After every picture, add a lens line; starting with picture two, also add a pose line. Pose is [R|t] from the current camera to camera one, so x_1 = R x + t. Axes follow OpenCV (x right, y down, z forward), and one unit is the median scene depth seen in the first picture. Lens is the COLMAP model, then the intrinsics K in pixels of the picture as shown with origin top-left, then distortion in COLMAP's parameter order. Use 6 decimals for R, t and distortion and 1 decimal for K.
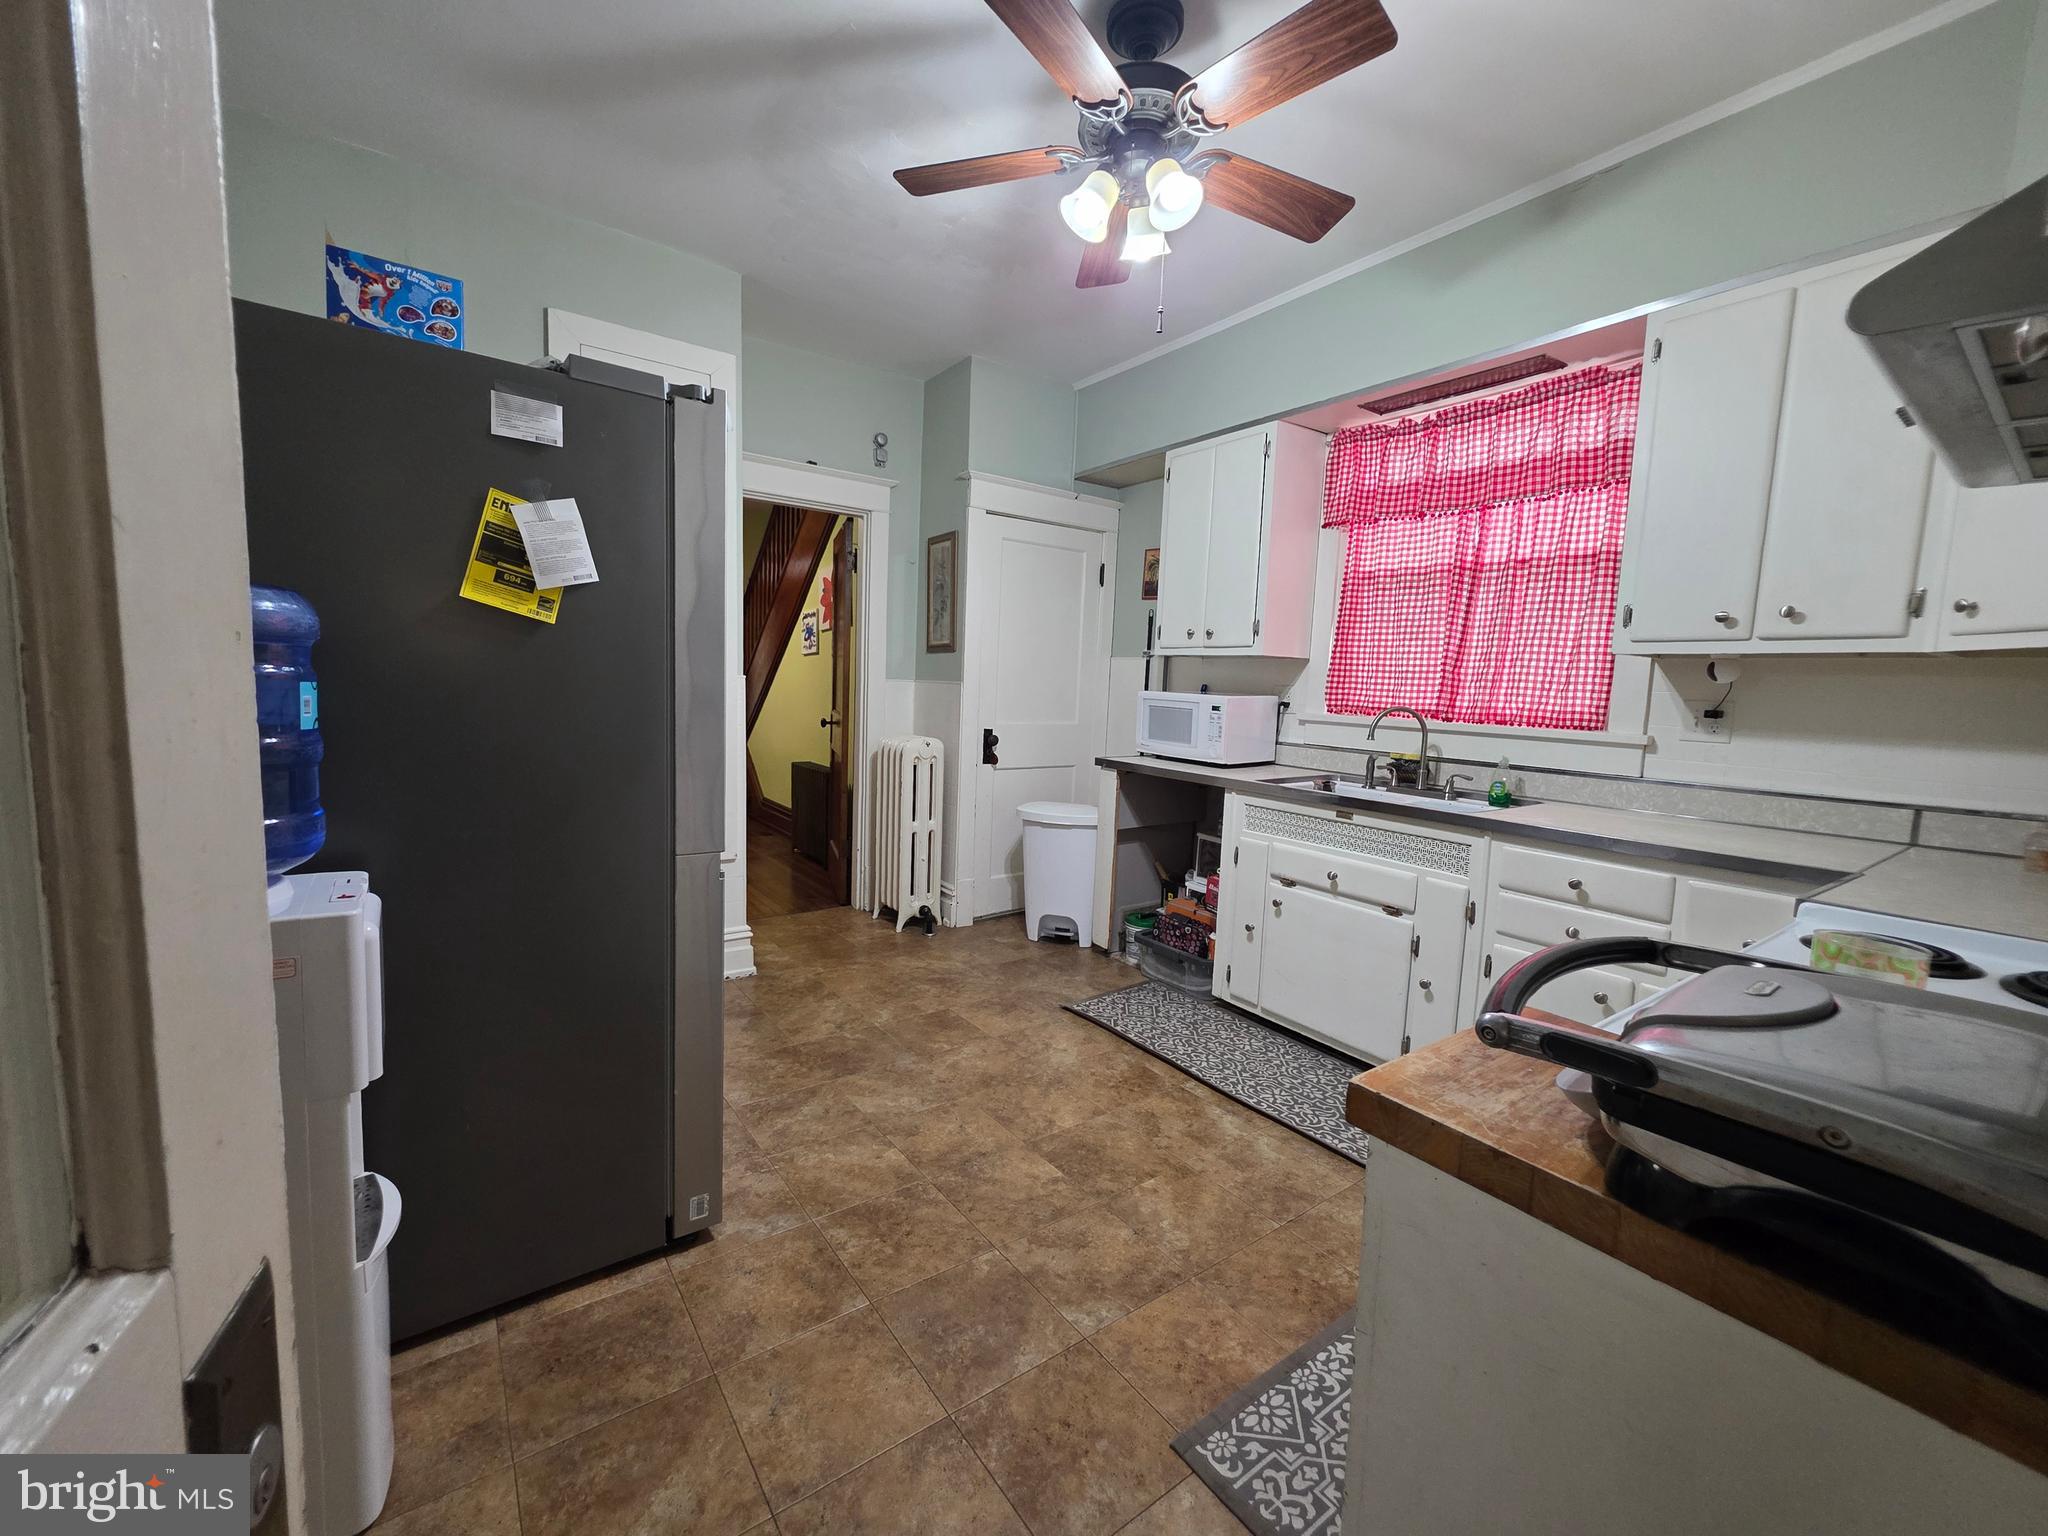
lens RADIAL K [[815.8, 0, 1024.9], [0, 815.8, 760.2], [0, 0, 1]] dist [0.002599, -0.000840]
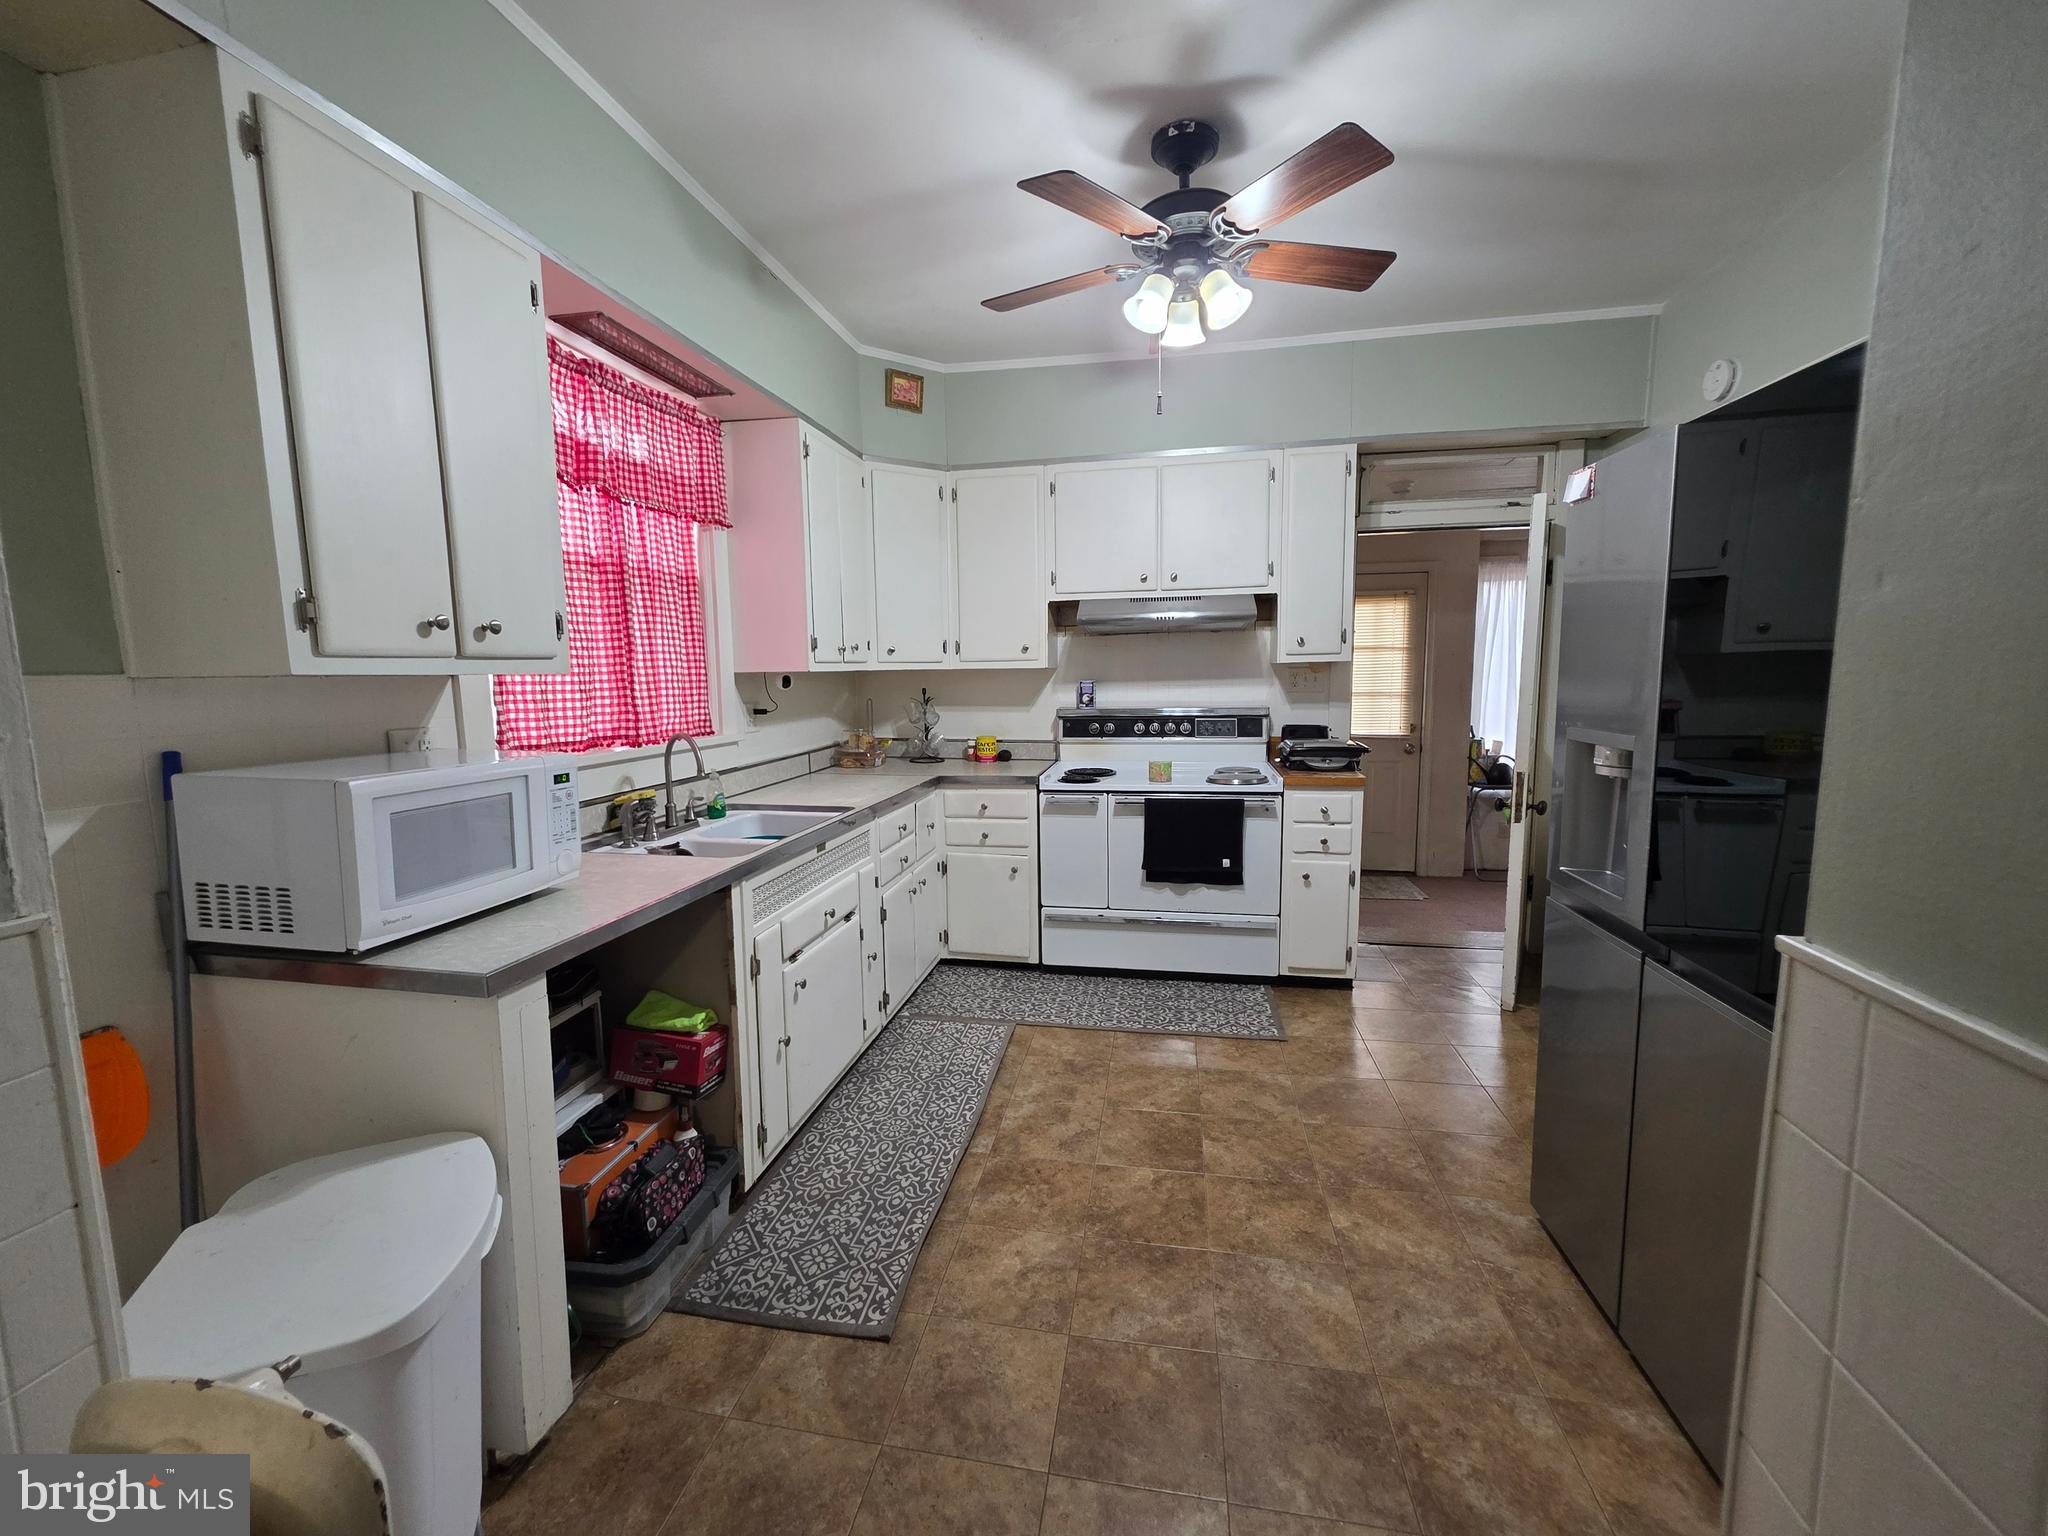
lens RADIAL K [[815.8, 0, 1019.4], [0, 815.8, 768.7], [0, 0, 1]] dist [0.002599, -0.000840]
pose [[-0.684437, -0.112290, 0.720372, -0.475441], [0.061317, 0.975702, 0.210348, -0.227745], [-0.726489, 0.188141, -0.660922, 1.610221]]
